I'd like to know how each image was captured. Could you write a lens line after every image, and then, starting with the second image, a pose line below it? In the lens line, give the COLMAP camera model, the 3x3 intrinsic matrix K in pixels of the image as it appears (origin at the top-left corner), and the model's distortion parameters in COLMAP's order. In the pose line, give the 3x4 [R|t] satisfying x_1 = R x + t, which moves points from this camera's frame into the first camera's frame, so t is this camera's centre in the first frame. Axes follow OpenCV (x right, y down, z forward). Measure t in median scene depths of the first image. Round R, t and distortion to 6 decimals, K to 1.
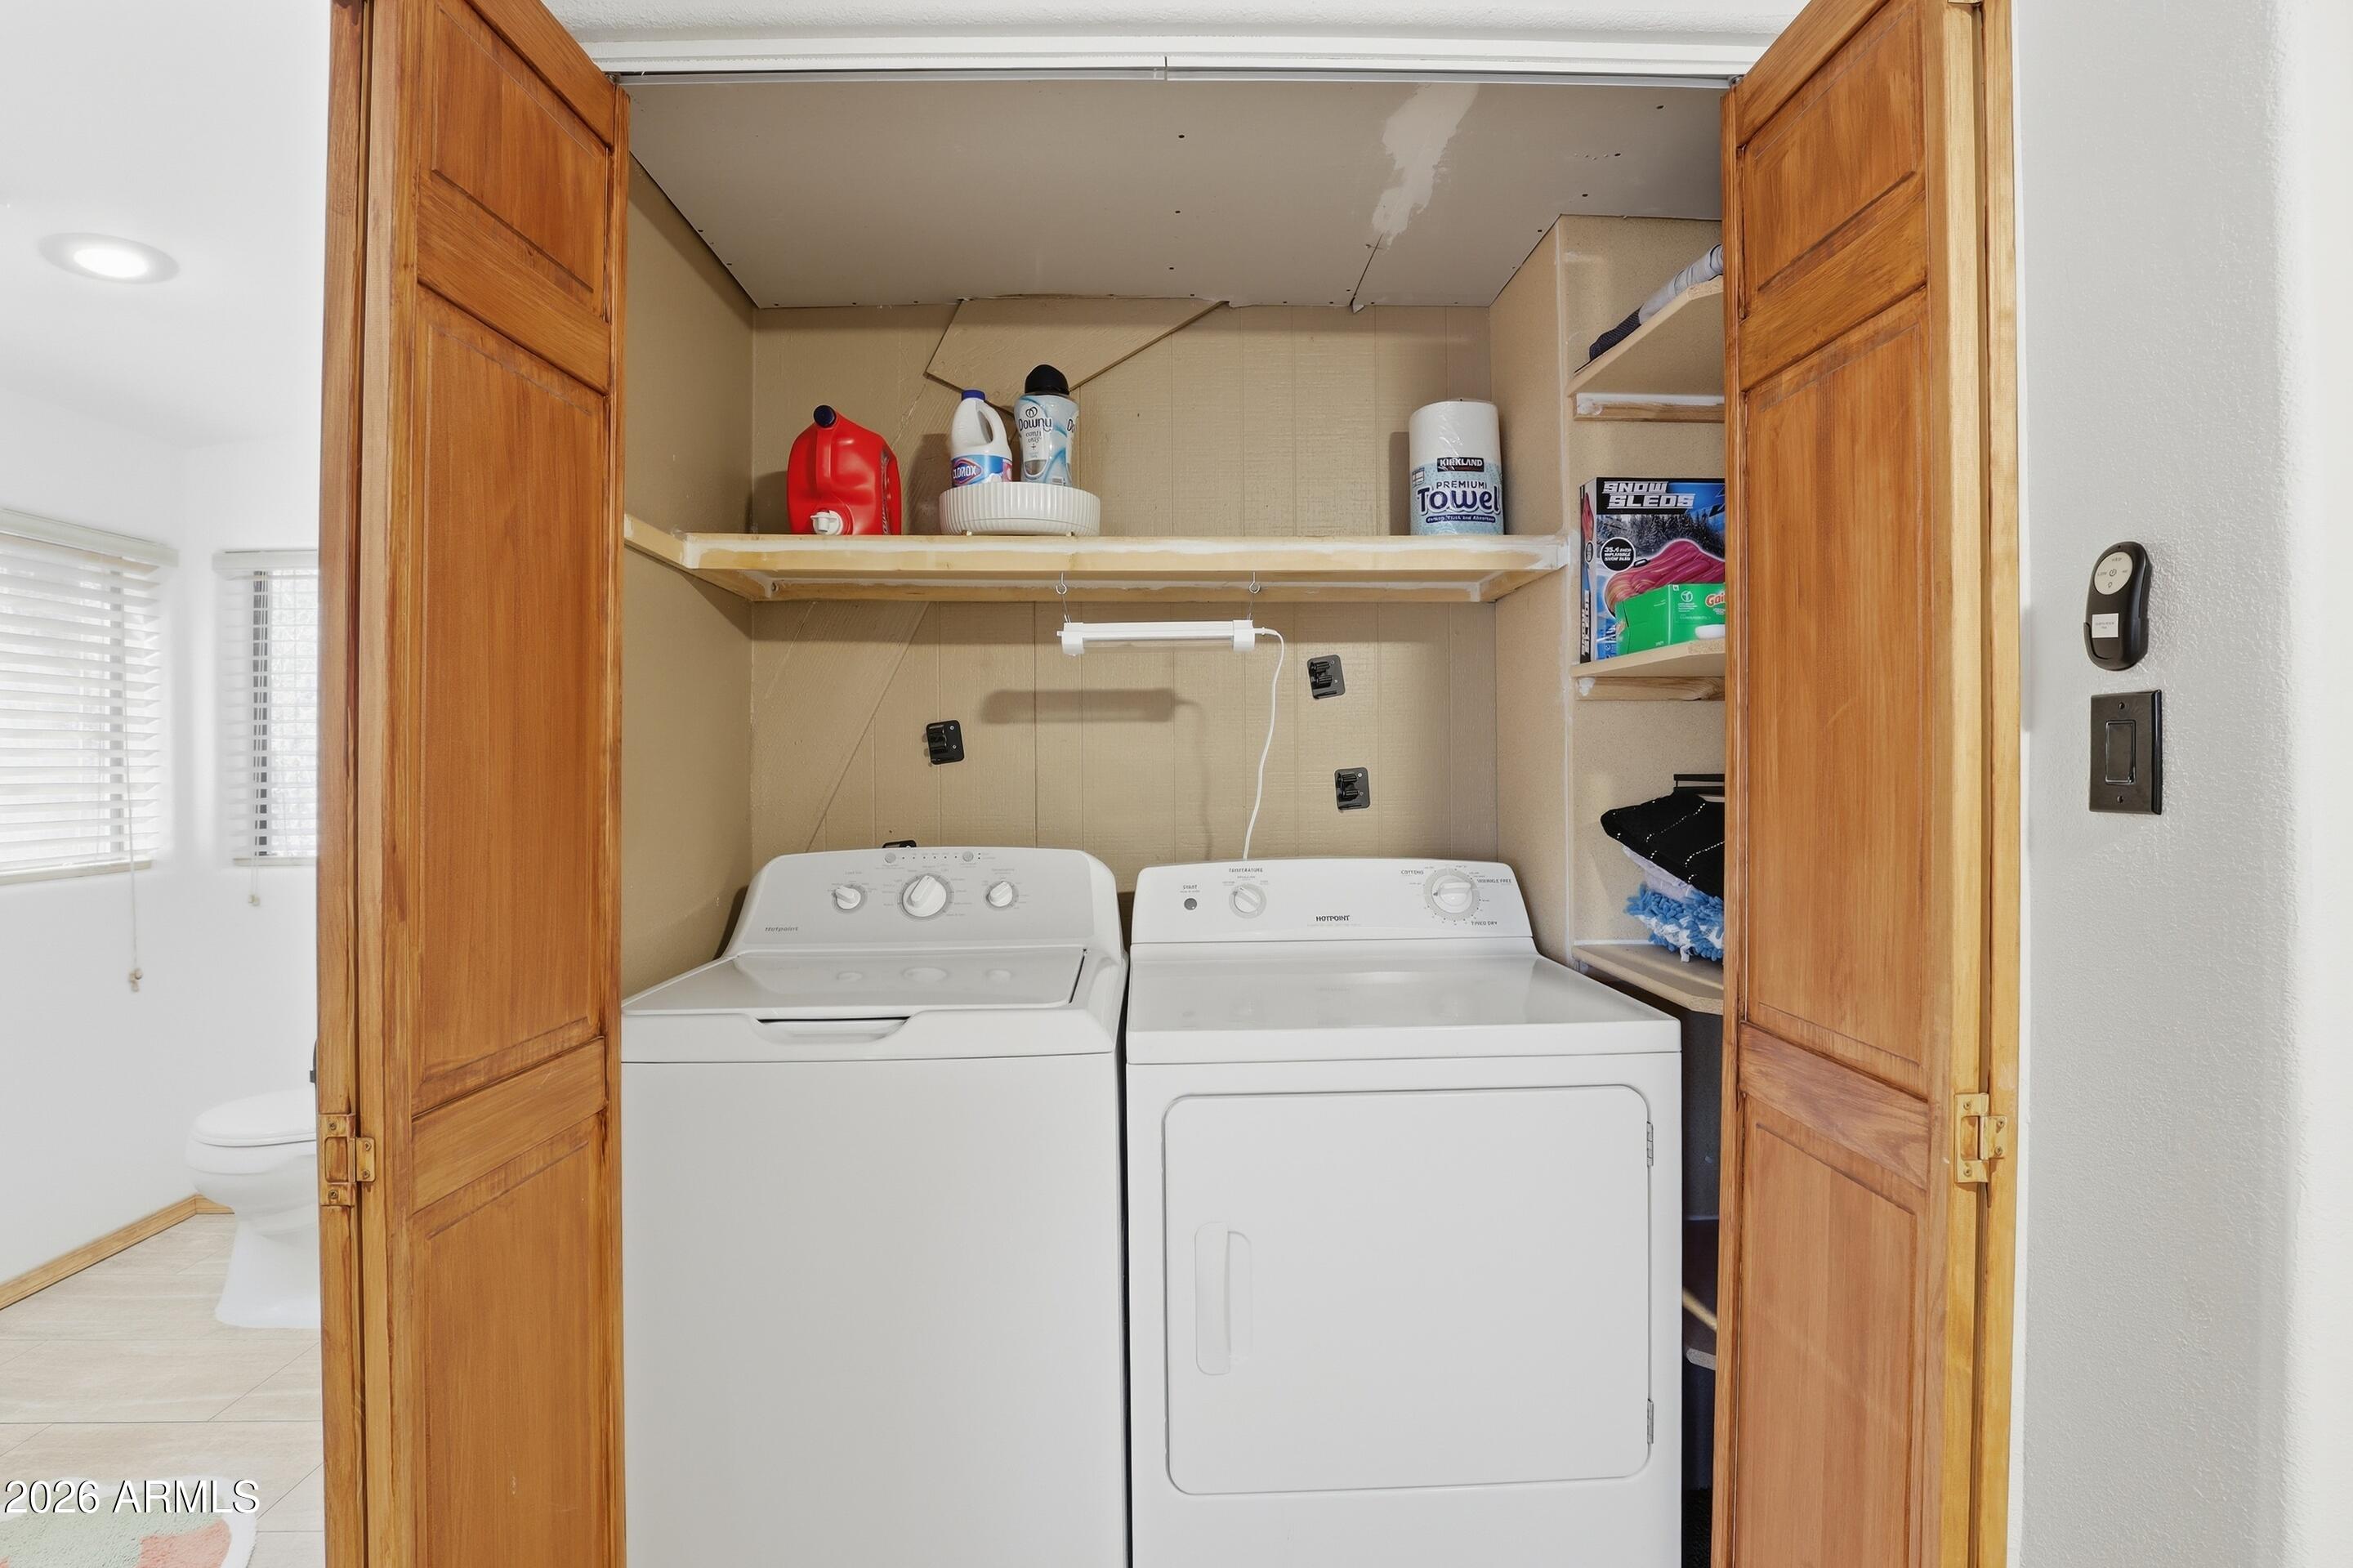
lens RADIAL K [[1100.0, 0, 1149.1], [0, 1100.0, 757.6], [0, 0, 1]] dist [-0.023814, 0.002238]
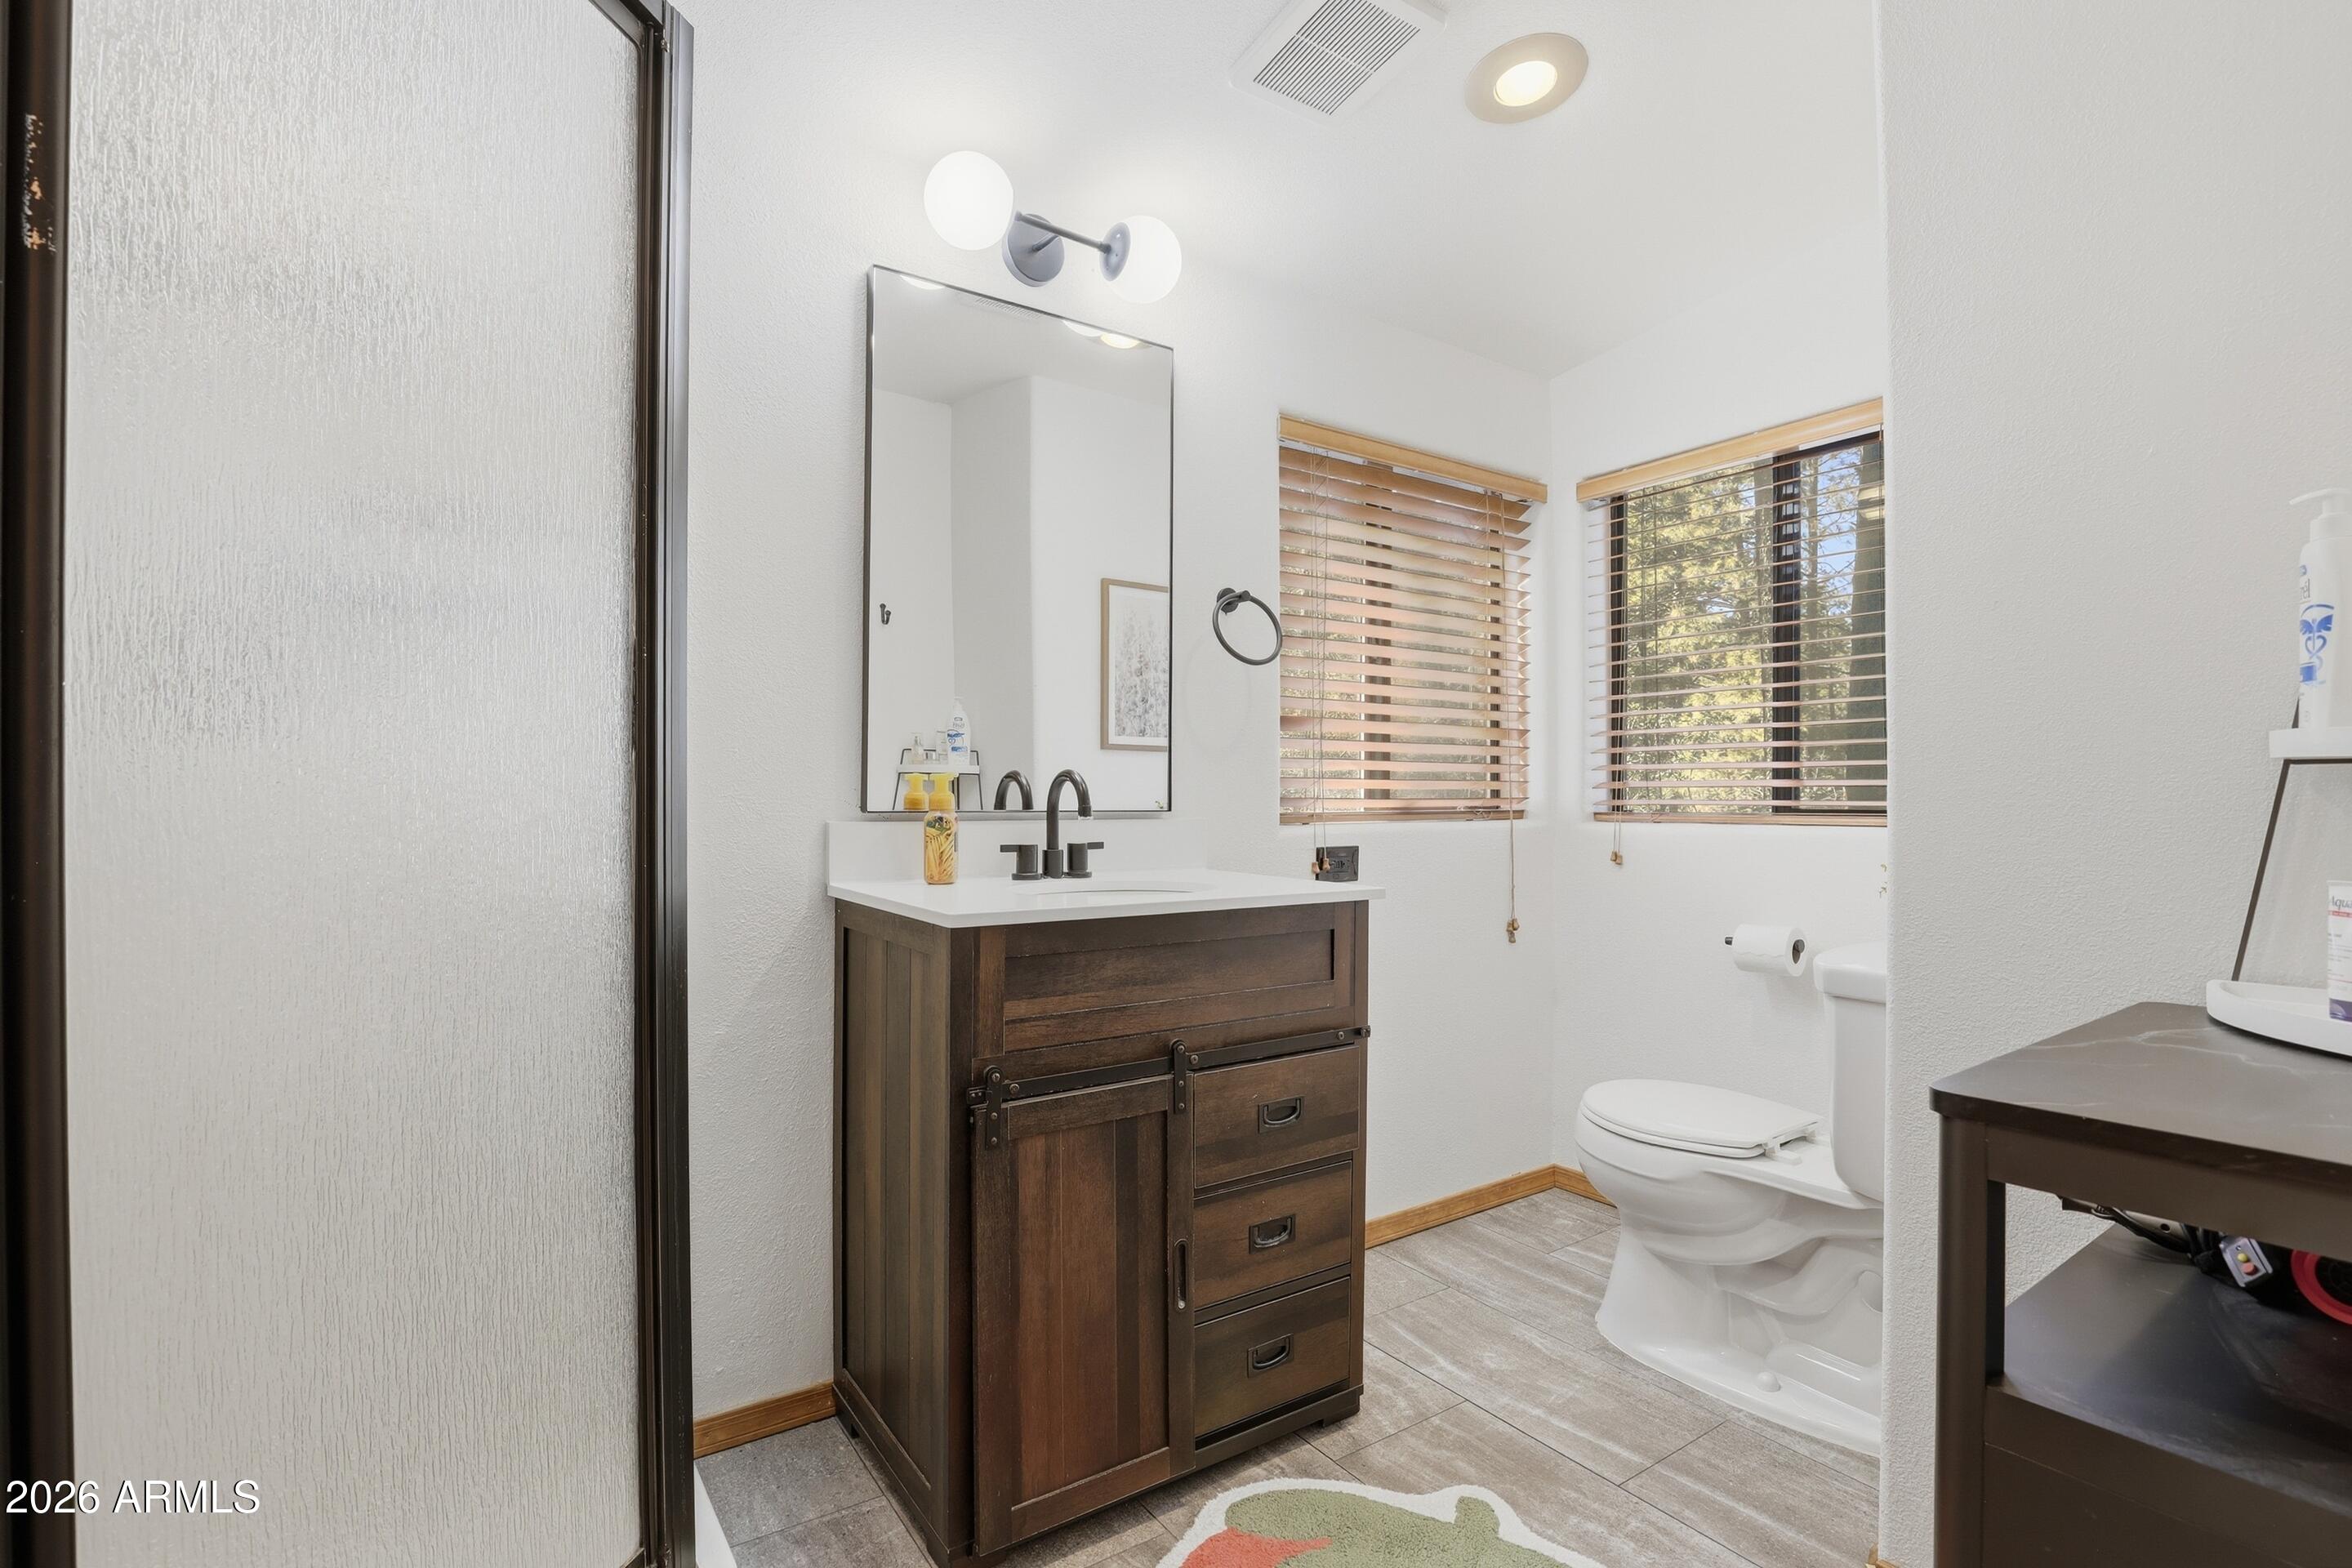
lens RADIAL K [[1099.4, 0, 1183.3], [0, 1099.4, 786.2], [0, 0, 1]] dist [-0.023814, 0.002238]
pose [[0.549813, 0.003373, -0.835281, -0.289395], [0.000520, 0.999990, 0.004380, 0.074194], [0.835288, -0.002843, 0.549805, 0.219475]]
